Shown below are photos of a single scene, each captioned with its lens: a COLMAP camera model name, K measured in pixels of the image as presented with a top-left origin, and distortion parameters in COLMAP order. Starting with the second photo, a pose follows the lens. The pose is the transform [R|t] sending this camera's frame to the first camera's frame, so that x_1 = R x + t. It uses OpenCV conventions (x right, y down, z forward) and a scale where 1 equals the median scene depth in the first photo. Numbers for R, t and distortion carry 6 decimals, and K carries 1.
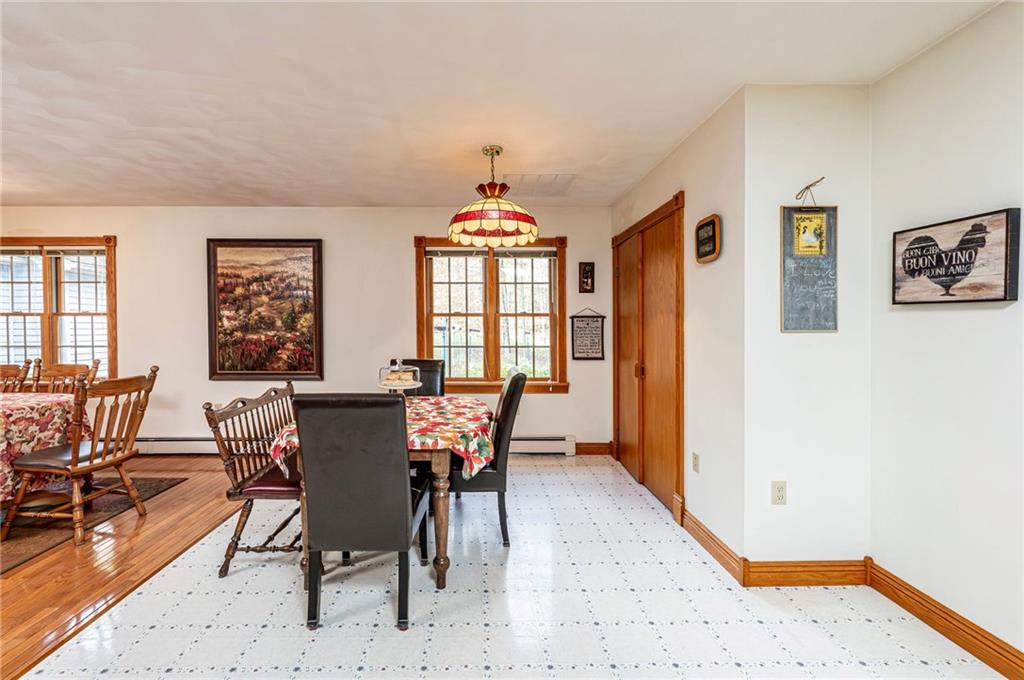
lens RADIAL K [[417.8, 0, 507.1], [0, 417.8, 336.9], [0, 0, 1]] dist [-0.028584, -0.000243]
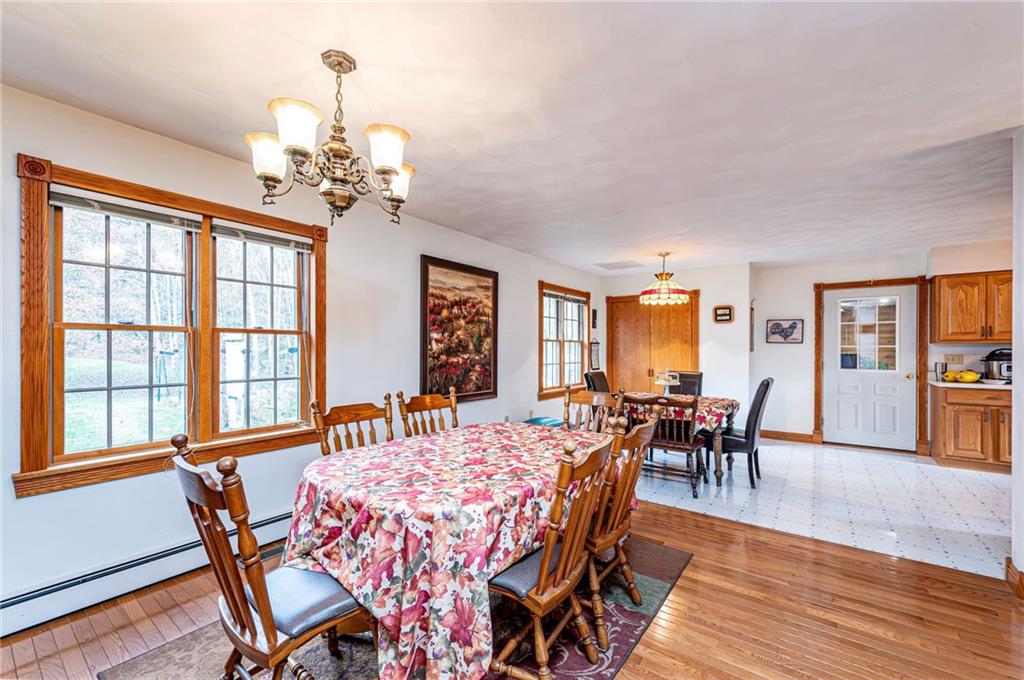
lens RADIAL K [[417.8, 0, 510.2], [0, 417.8, 342.4], [0, 0, 1]] dist [-0.028584, -0.000243]
pose [[0.630484, 0.009733, 0.776141, -1.313546], [0.012663, 0.999659, -0.022822, -0.018005], [-0.776099, 0.024217, 0.630146, 0.259541]]
